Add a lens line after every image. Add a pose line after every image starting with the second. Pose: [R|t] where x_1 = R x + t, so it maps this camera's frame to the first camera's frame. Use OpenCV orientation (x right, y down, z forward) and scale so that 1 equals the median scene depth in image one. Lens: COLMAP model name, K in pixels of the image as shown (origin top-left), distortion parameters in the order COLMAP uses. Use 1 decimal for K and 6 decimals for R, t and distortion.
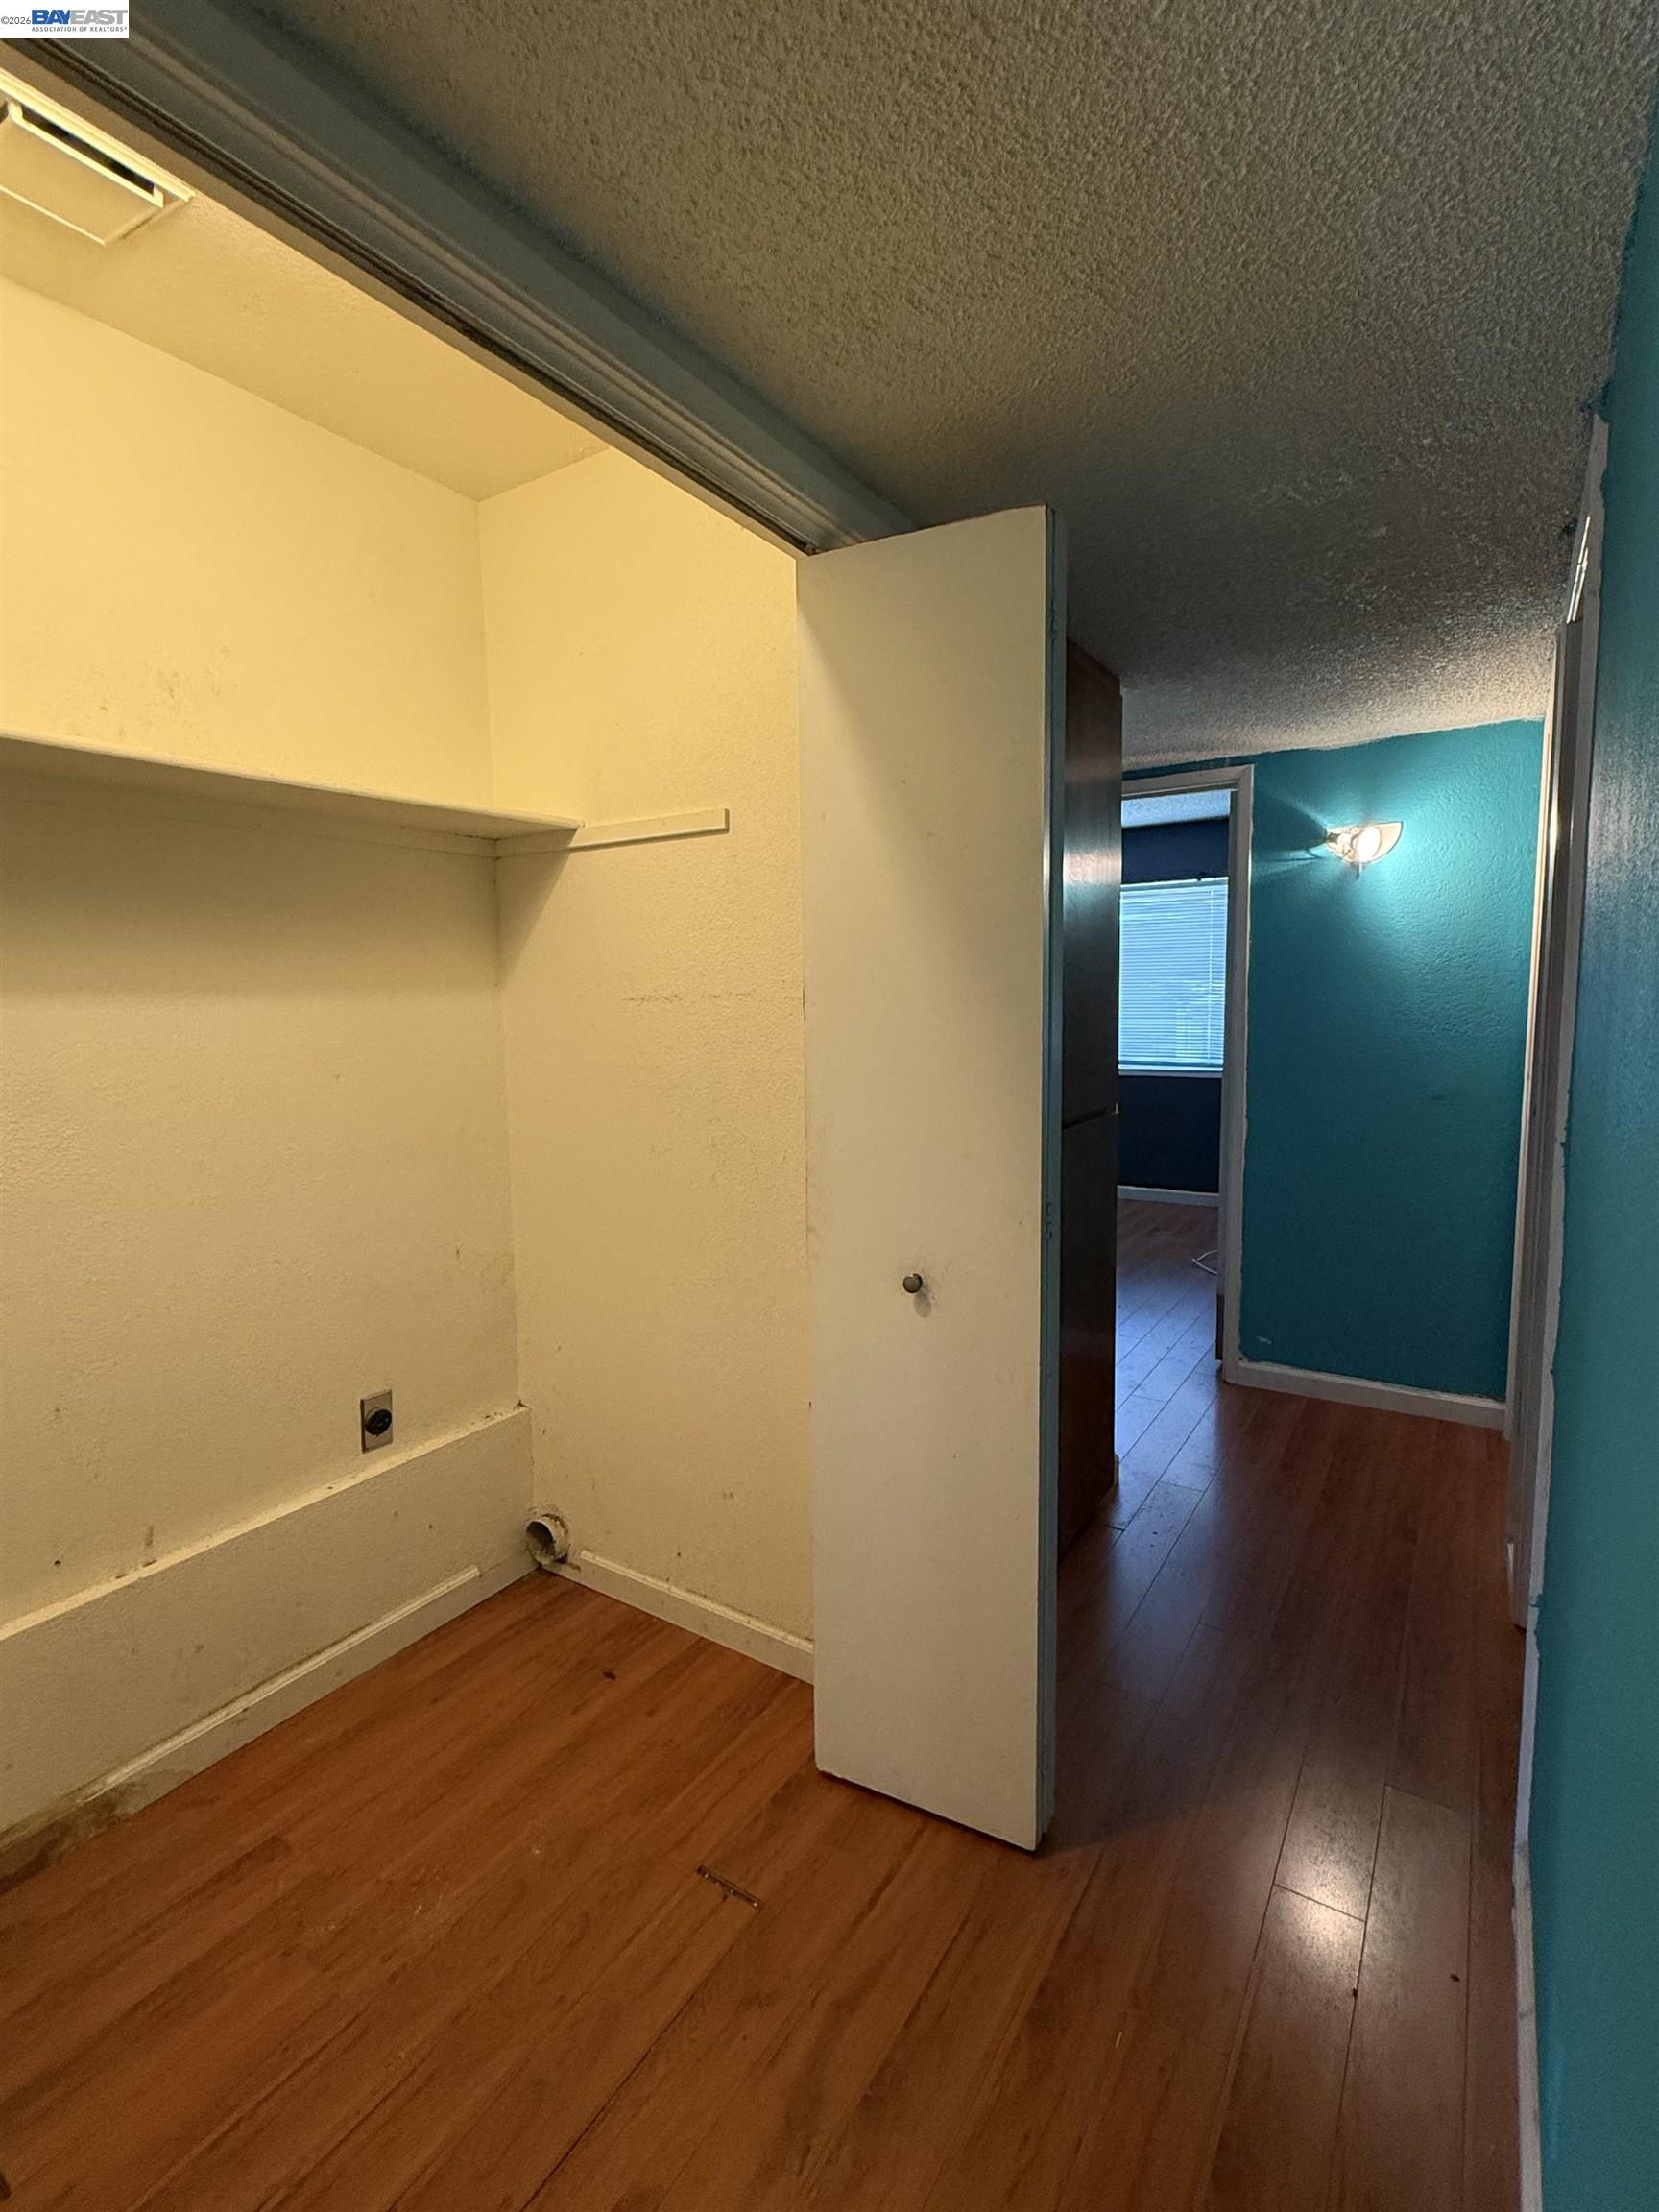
lens RADIAL K [[1023.9, 0, 844.0], [0, 1023.9, 1107.6], [0, 0, 1]] dist [-0.009037, 0.004677]
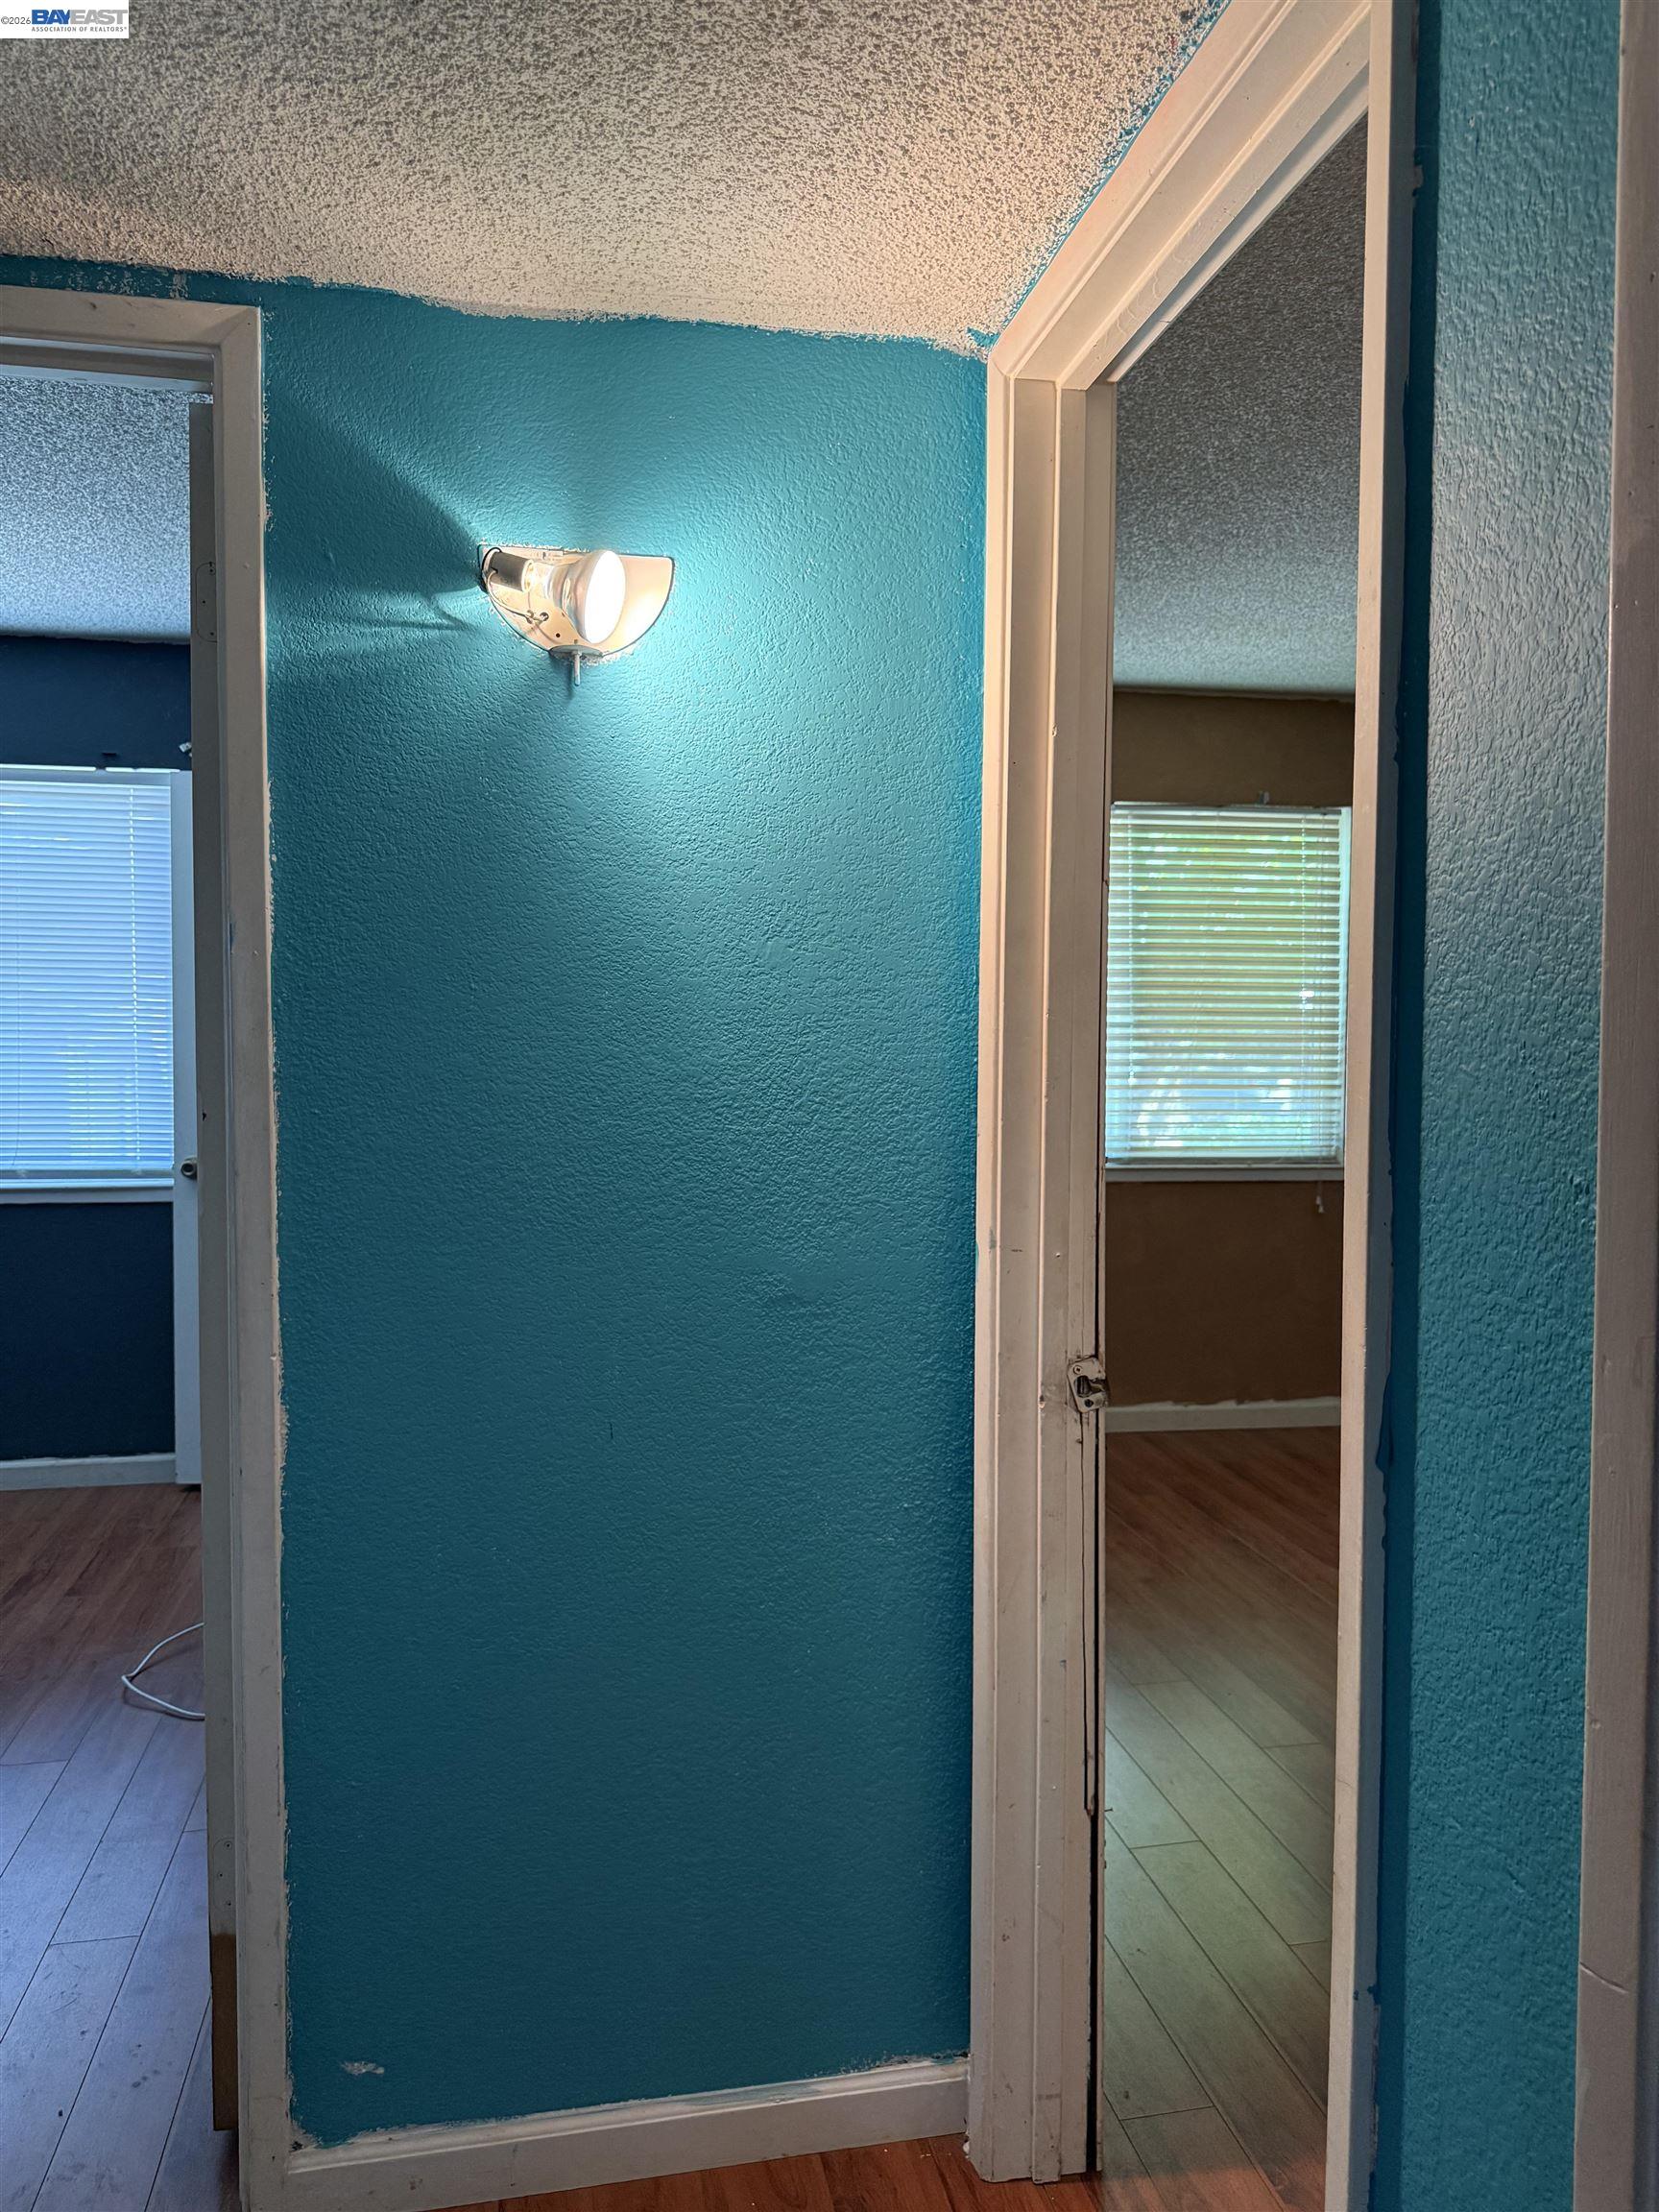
lens RADIAL K [[1569.4, 0, 839.2], [0, 1569.4, 1100.5], [0, 0, 1]] dist [0.034680, -0.045648]
pose [[0.721418, -0.019801, 0.692217, 0.185339], [0.052248, 0.998298, -0.025895, -0.064728], [-0.690526, 0.054848, 0.721225, 0.537902]]
